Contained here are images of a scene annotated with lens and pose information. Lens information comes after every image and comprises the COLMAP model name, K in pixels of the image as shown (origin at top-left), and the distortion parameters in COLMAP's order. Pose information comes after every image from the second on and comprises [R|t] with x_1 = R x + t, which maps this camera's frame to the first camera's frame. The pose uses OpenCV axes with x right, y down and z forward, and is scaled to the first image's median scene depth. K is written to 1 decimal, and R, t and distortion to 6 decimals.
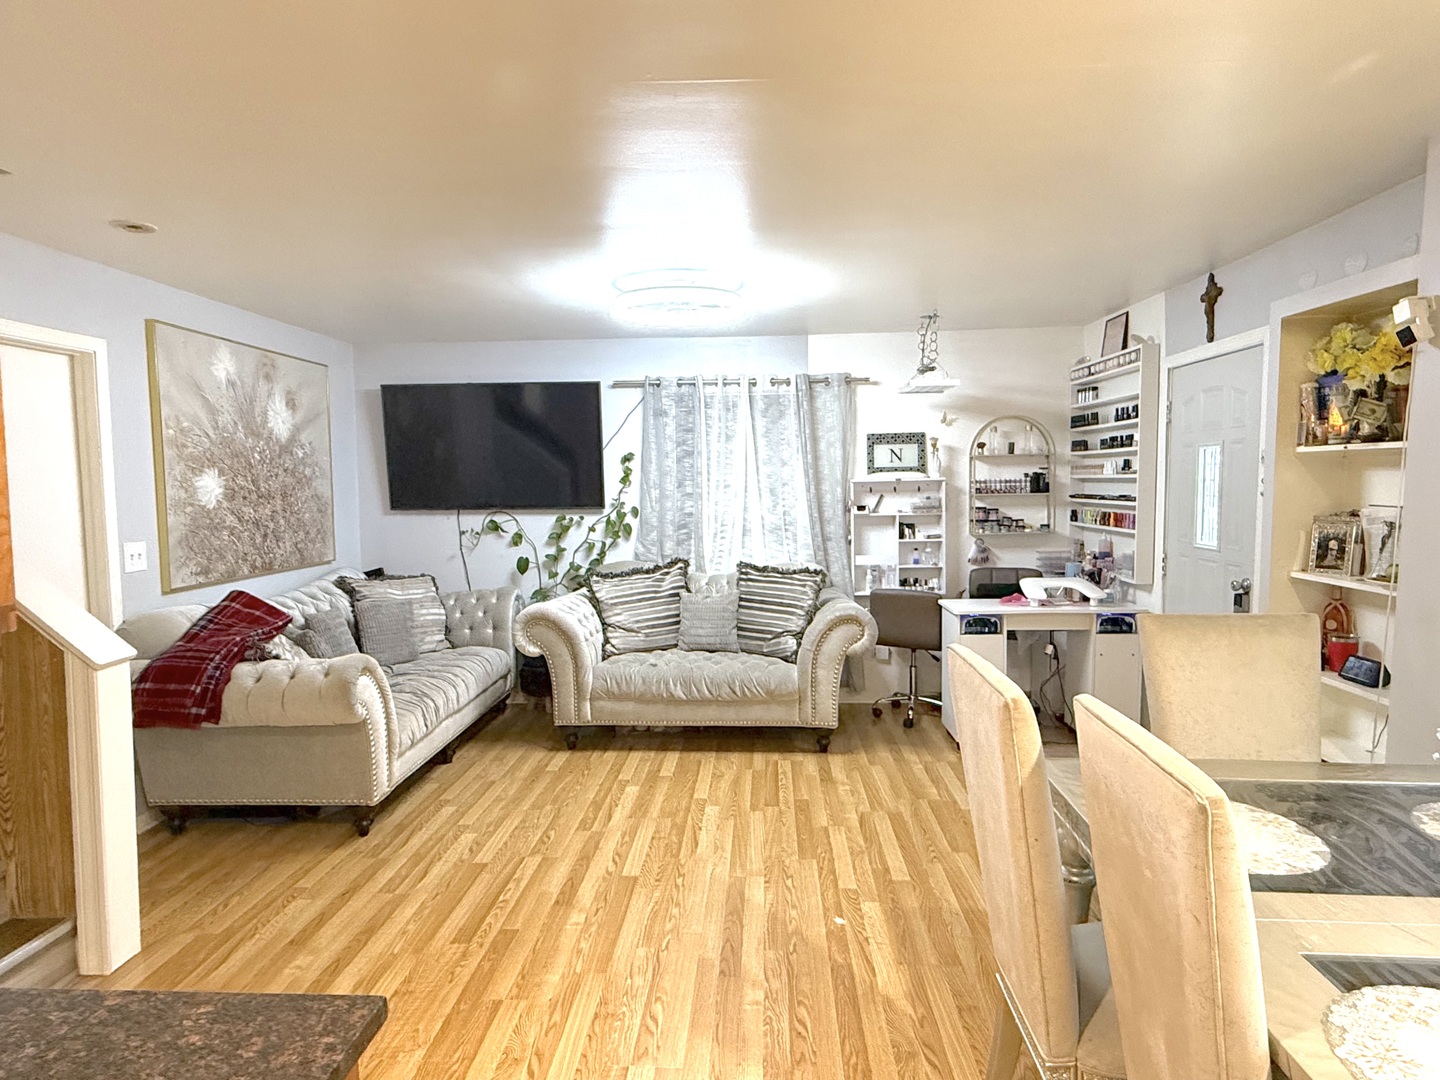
lens RADIAL K [[853.1, 0, 718.7], [0, 853.1, 539.2], [0, 0, 1]] dist [-0.004193, 0.002156]
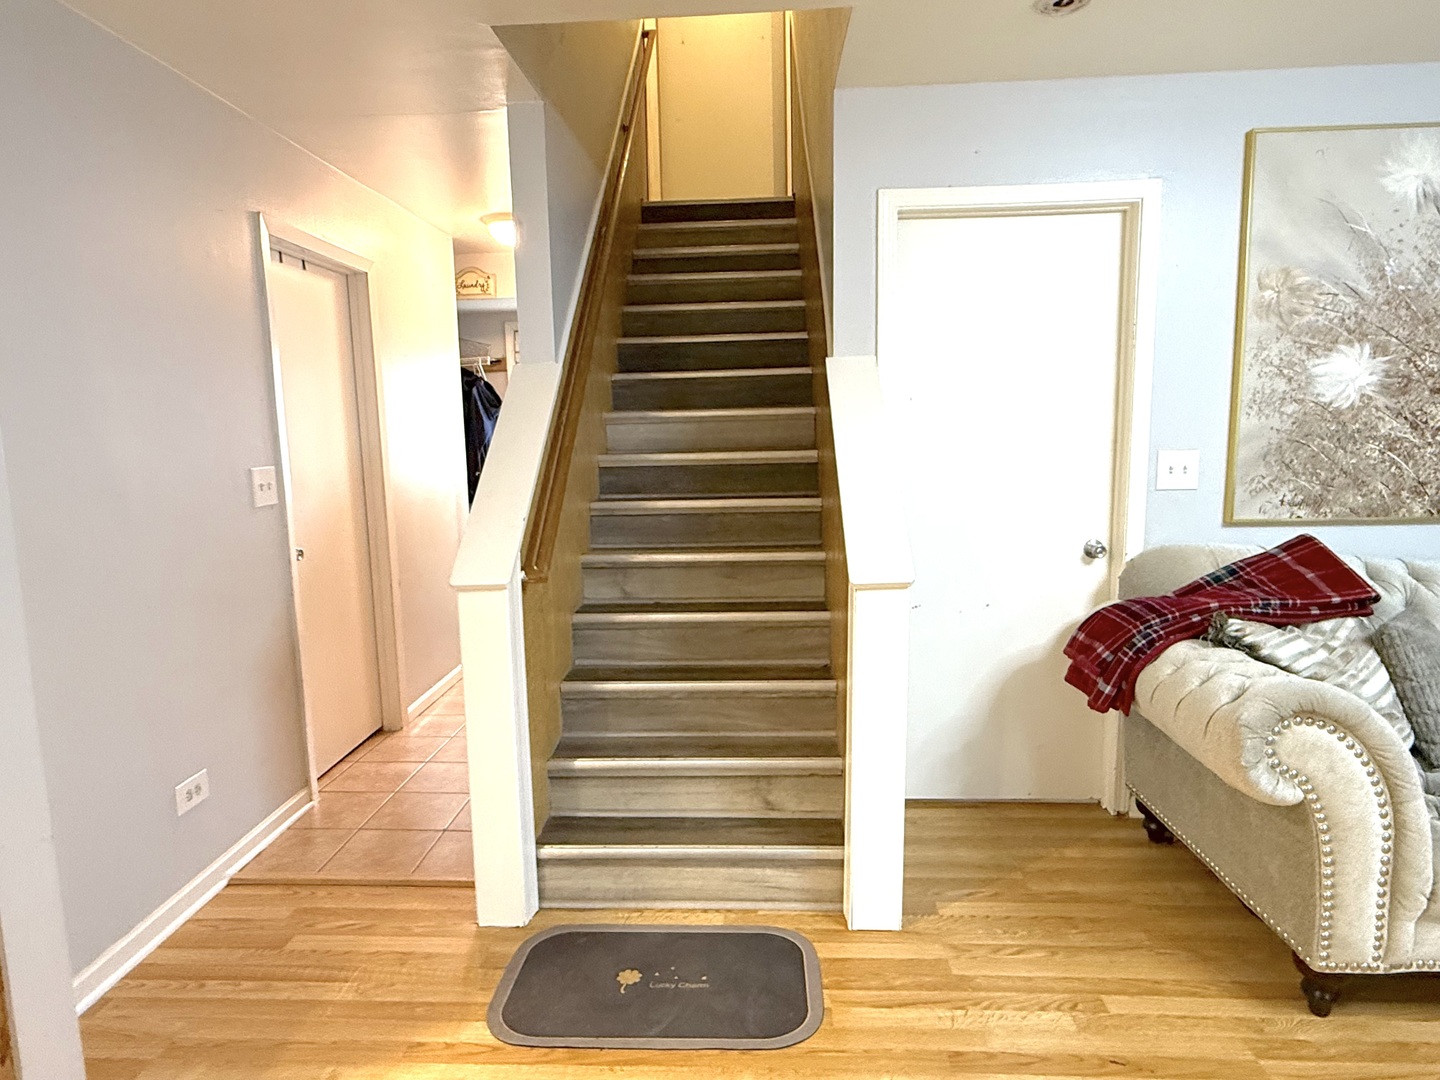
lens RADIAL K [[853.1, 0, 716.2], [0, 853.1, 541.5], [0, 0, 1]] dist [-0.004193, 0.002156]
pose [[-0.001091, 0.144470, -0.989509, 0.065368], [-0.050104, 0.988258, 0.144343, -0.004730], [0.998743, 0.049735, 0.006160, 0.540069]]
